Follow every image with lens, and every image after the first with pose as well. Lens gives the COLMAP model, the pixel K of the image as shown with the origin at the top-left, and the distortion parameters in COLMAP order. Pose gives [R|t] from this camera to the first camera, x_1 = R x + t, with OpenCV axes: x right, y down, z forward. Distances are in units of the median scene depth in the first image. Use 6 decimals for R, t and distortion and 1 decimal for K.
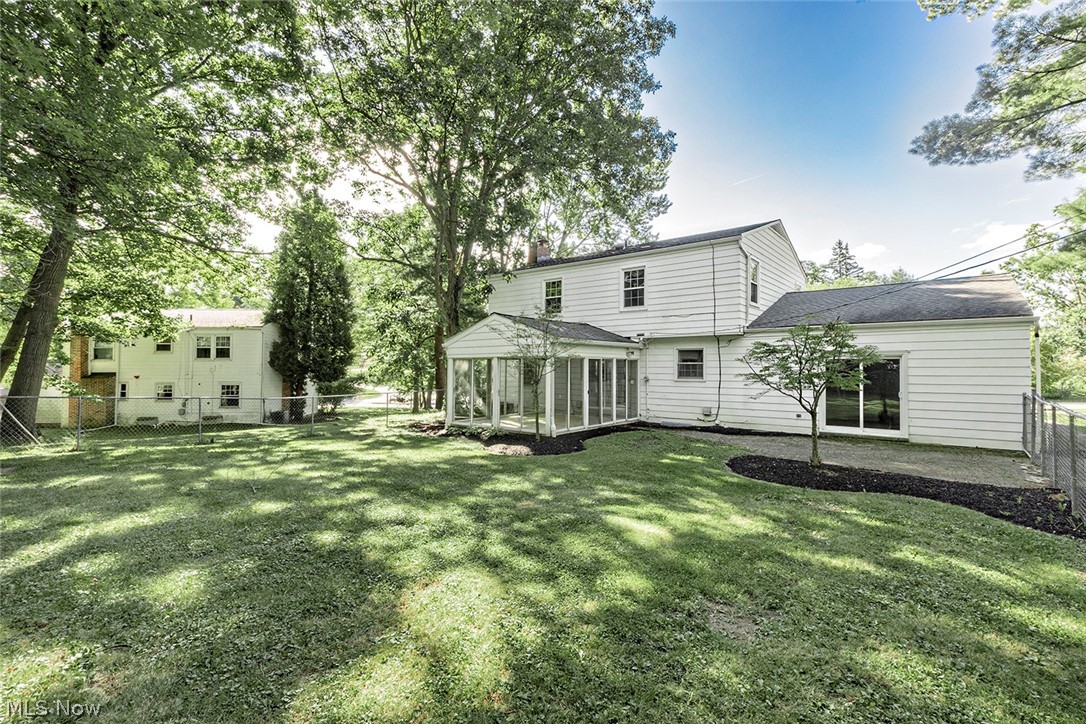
lens RADIAL K [[504.7, 0, 543.0], [0, 504.7, 362.0], [0, 0, 1]] dist [-0.002445, -0.000258]
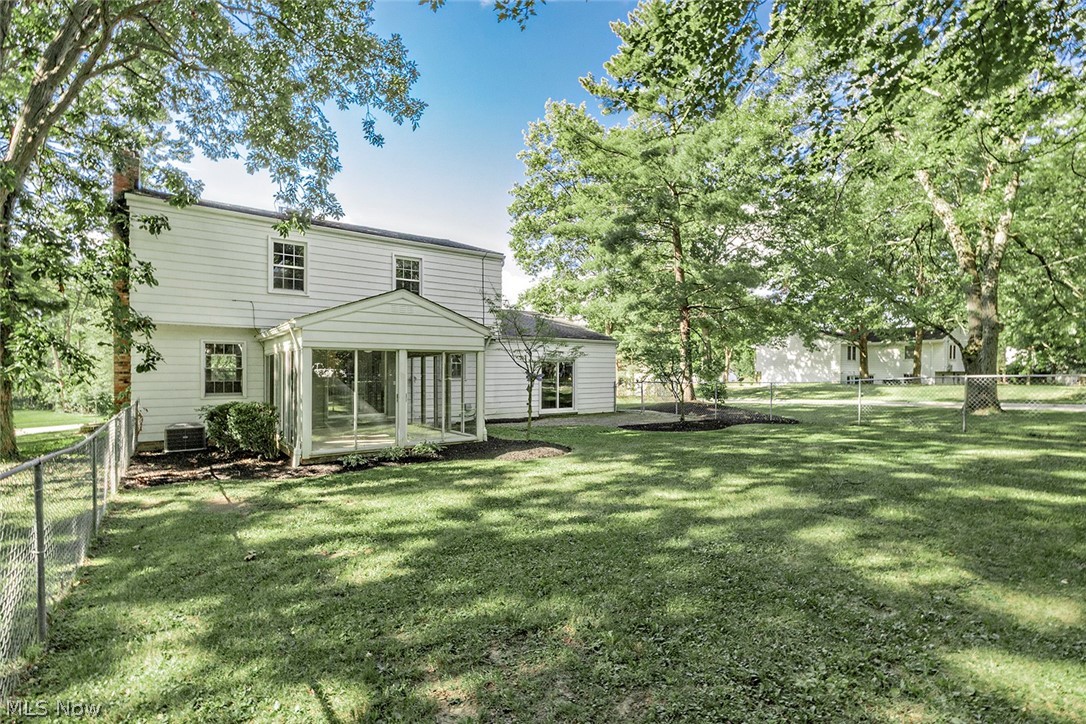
lens RADIAL K [[504.7, 0, 543.0], [0, 504.7, 362.0], [0, 0, 1]] dist [-0.002445, -0.000258]
pose [[0.274200, 0.008944, 0.961631, -0.486501], [-0.015918, 0.999862, -0.004760, 0.002315], [-0.961541, -0.014002, 0.274304, 0.398012]]
